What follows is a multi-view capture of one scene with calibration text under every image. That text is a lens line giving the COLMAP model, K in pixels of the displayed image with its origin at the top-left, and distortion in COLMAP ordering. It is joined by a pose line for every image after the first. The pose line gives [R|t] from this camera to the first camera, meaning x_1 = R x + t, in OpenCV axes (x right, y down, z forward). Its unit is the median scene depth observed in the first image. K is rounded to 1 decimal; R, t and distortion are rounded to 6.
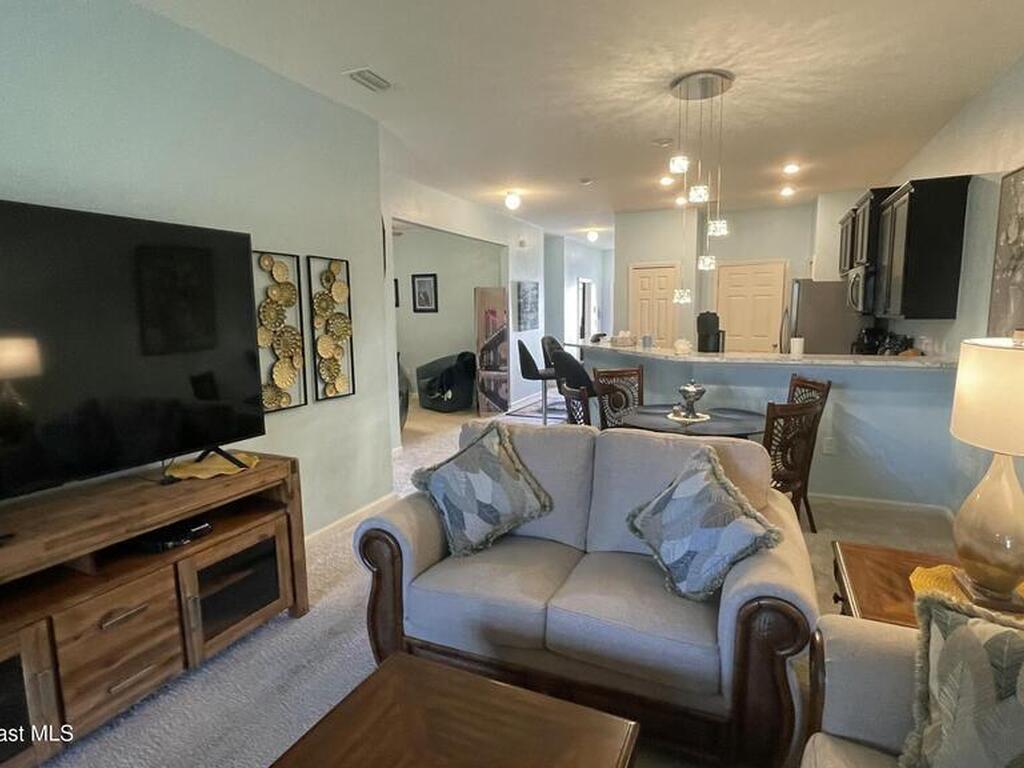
lens RADIAL K [[552.9, 0, 510.5], [0, 552.9, 383.7], [0, 0, 1]] dist [-0.003282, 0.001950]
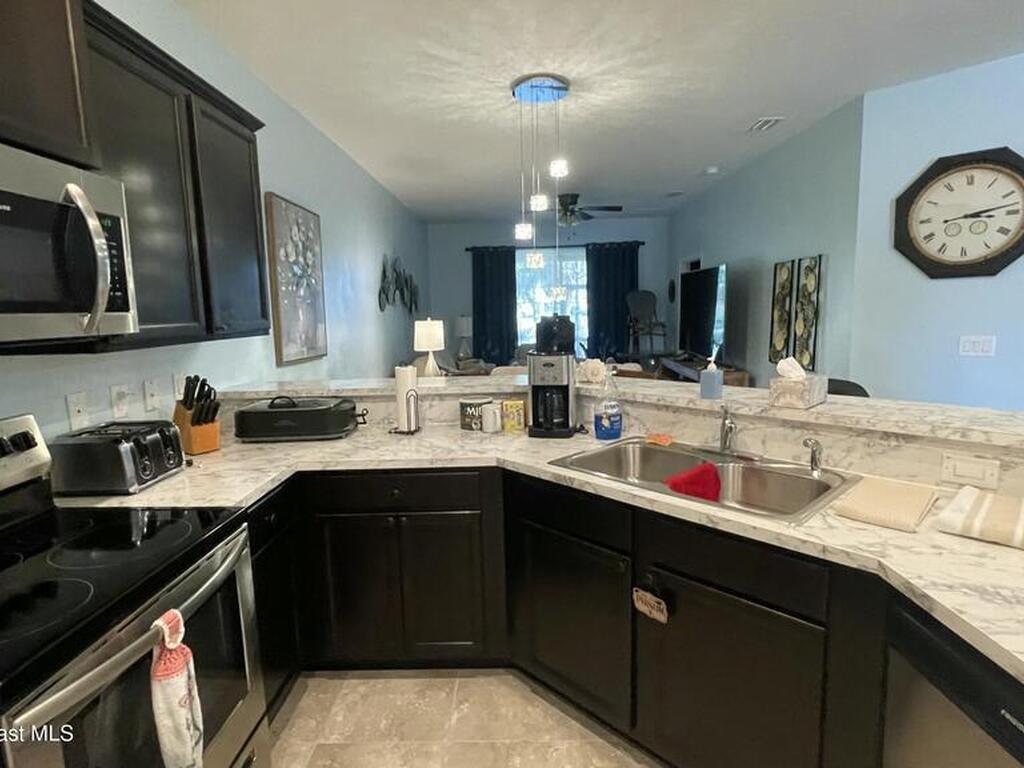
lens RADIAL K [[552.9, 0, 510.5], [0, 552.9, 383.7], [0, 0, 1]] dist [-0.003282, 0.001950]
pose [[-0.917655, 0.087621, -0.387597, 0.404012], [-0.016246, 0.966299, 0.256907, -0.132344], [0.397045, 0.242049, -0.885306, 0.969337]]
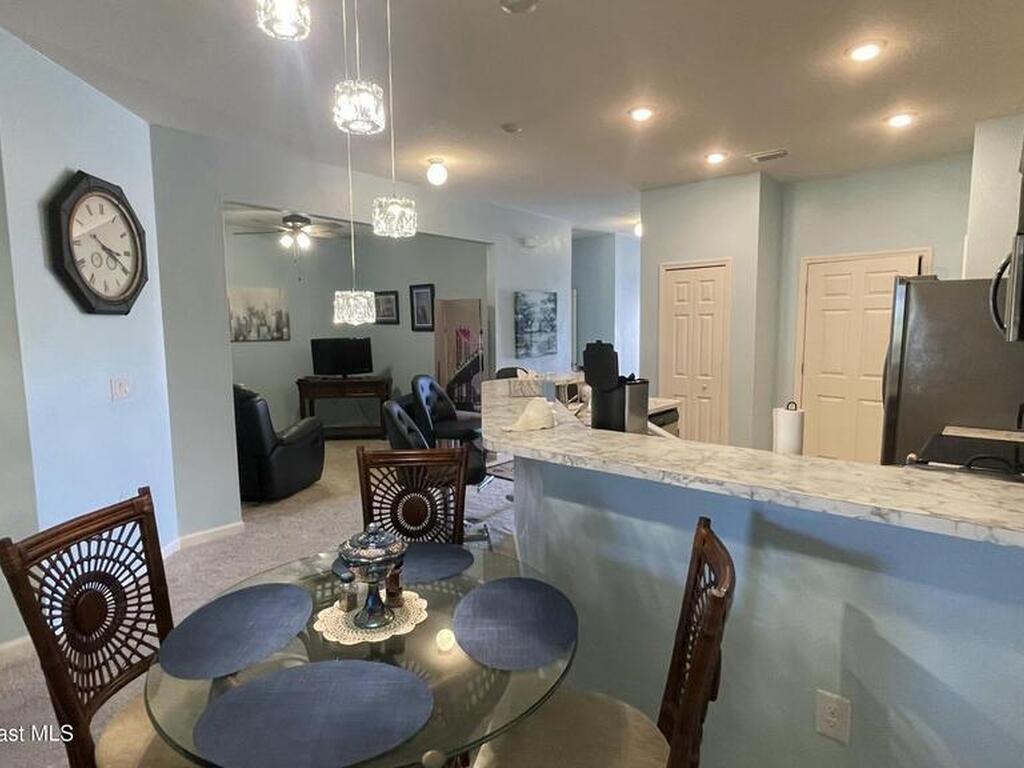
lens RADIAL K [[552.9, 0, 510.5], [0, 552.9, 383.7], [0, 0, 1]] dist [-0.003282, 0.001950]
pose [[0.956422, 0.034920, -0.289894, 0.280909], [-0.042905, 0.998854, -0.021232, -0.053301], [0.288820, 0.032744, 0.956823, 0.346441]]
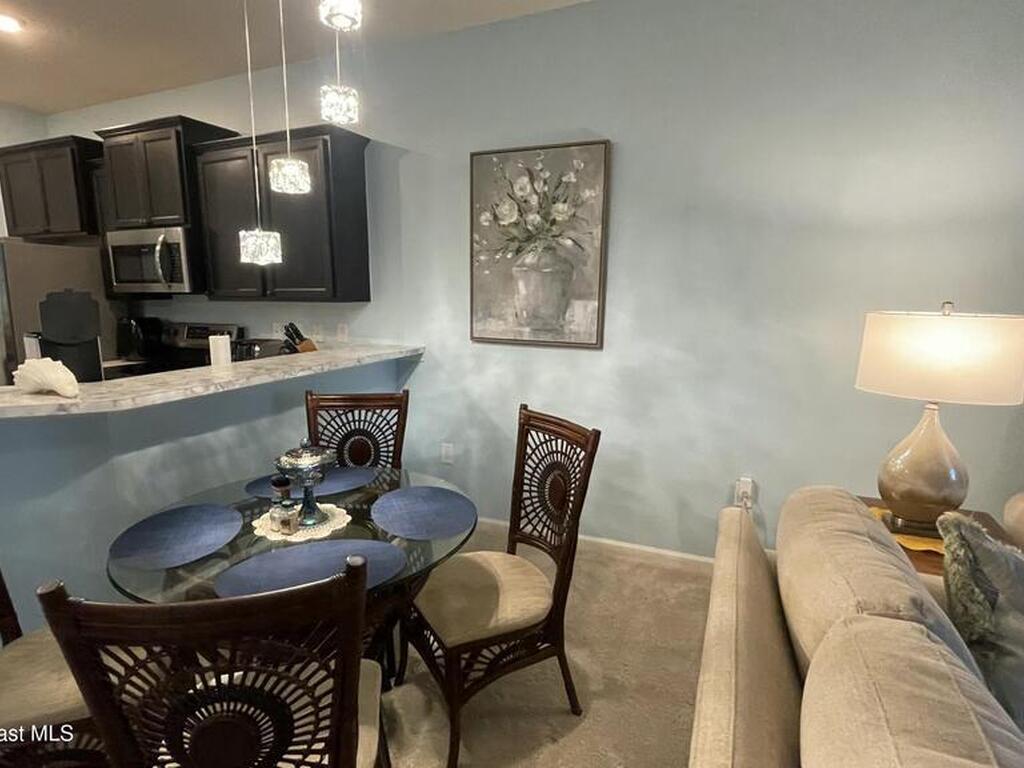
lens RADIAL K [[553.5, 0, 514.6], [0, 553.5, 389.2], [0, 0, 1]] dist [0.020139, 0.000621]
pose [[-0.029041, -0.160650, 0.986584, -0.062013], [0.125466, 0.978609, 0.163045, -0.051702], [-0.991673, 0.128518, -0.008264, 0.435556]]
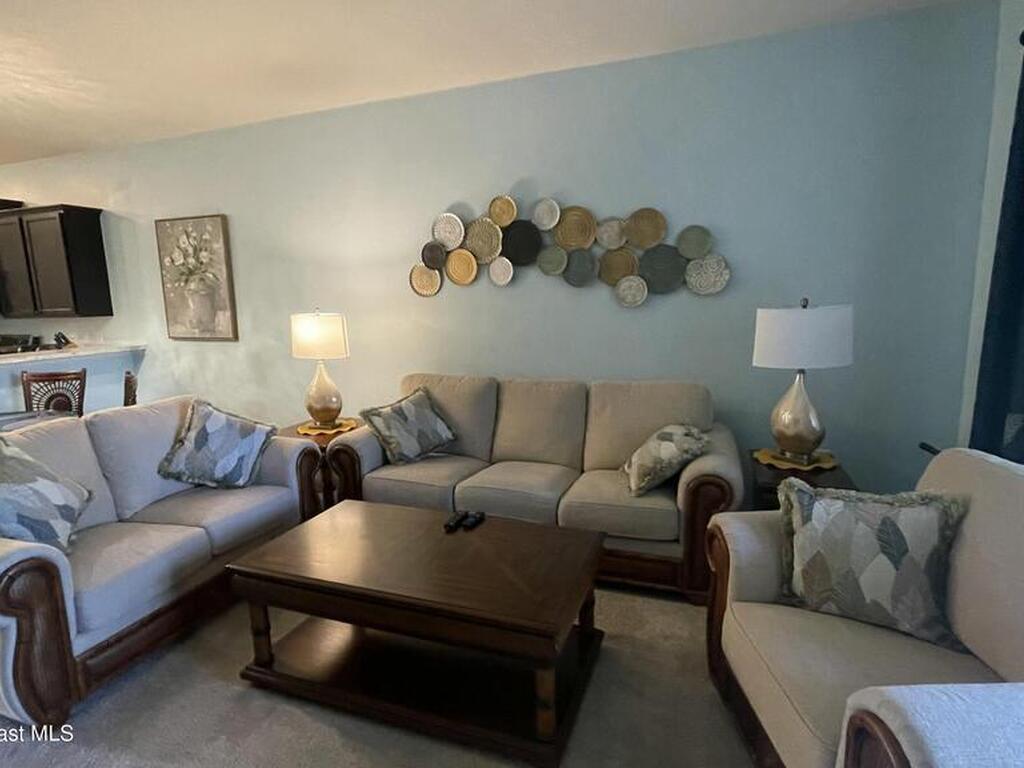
lens RADIAL K [[552.9, 0, 510.5], [0, 552.9, 383.7], [0, 0, 1]] dist [-0.003282, 0.001950]
pose [[-0.074191, -0.142066, 0.987073, -0.335324], [0.157284, 0.975746, 0.152257, -0.004223], [-0.984763, 0.166547, -0.050047, 0.079857]]
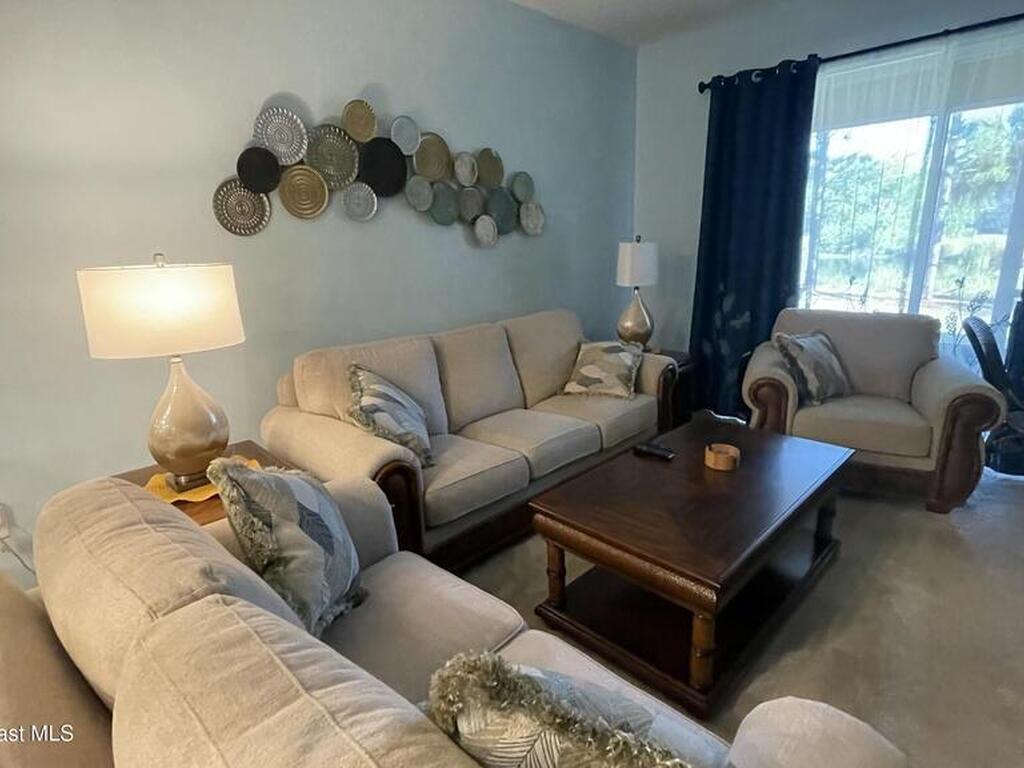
lens RADIAL K [[552.9, 0, 510.5], [0, 552.9, 383.7], [0, 0, 1]] dist [-0.003282, 0.001950]
pose [[-0.937687, -0.045527, 0.344486, -0.043589], [0.089250, 0.926566, 0.365391, -0.045547], [-0.335824, 0.373368, -0.864765, 0.411704]]
